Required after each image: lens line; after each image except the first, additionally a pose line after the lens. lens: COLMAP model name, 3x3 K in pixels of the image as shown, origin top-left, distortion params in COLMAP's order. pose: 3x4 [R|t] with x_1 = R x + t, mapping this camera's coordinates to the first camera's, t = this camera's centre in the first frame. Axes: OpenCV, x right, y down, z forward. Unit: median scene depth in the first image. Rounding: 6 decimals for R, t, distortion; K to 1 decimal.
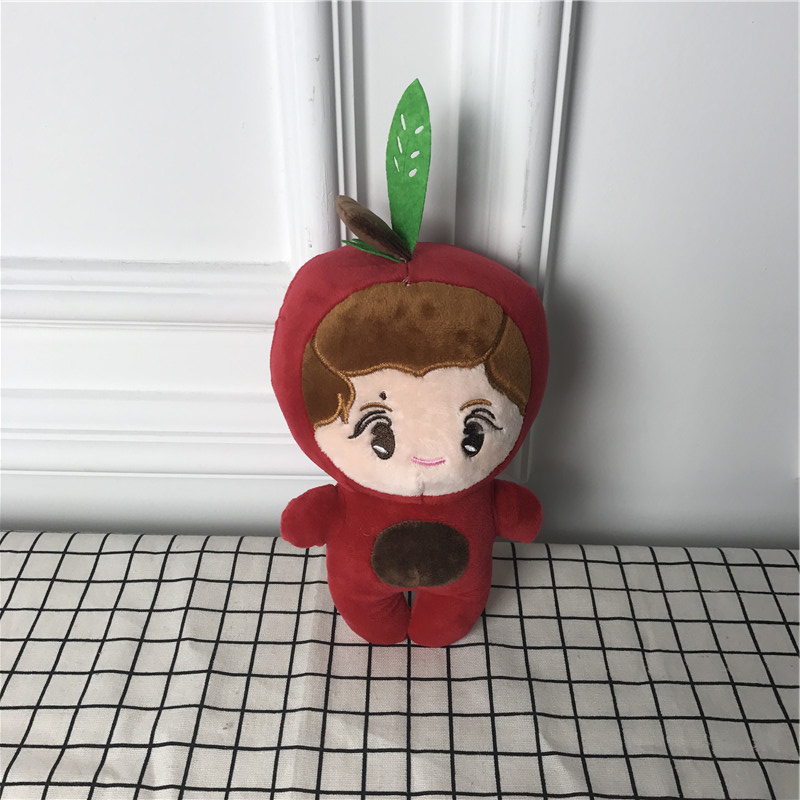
lens RADIAL K [[889.9, 0, 400.0], [0, 889.9, 400.0], [0, 0, 1]] dist [0.121853, -0.510900]
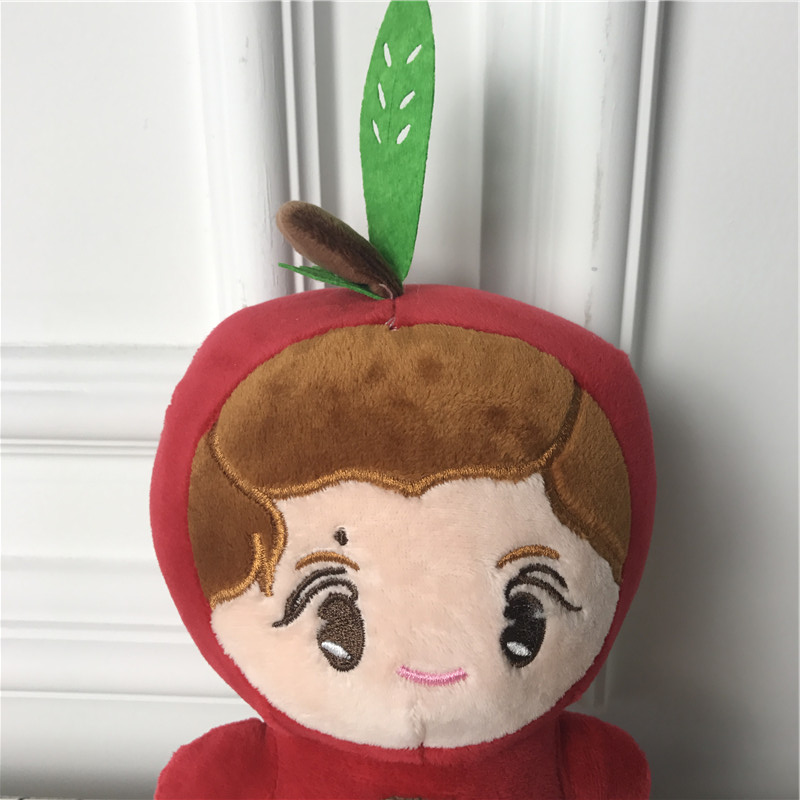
lens RADIAL K [[889.9, 0, 400.0], [0, 889.9, 400.0], [0, 0, 1]] dist [0.121853, -0.510900]
pose [[0.999641, 0.001081, -0.026787, 0.026920], [-0.007116, 0.974038, -0.226274, 0.032797], [0.025847, 0.226384, 0.973695, 0.486890]]
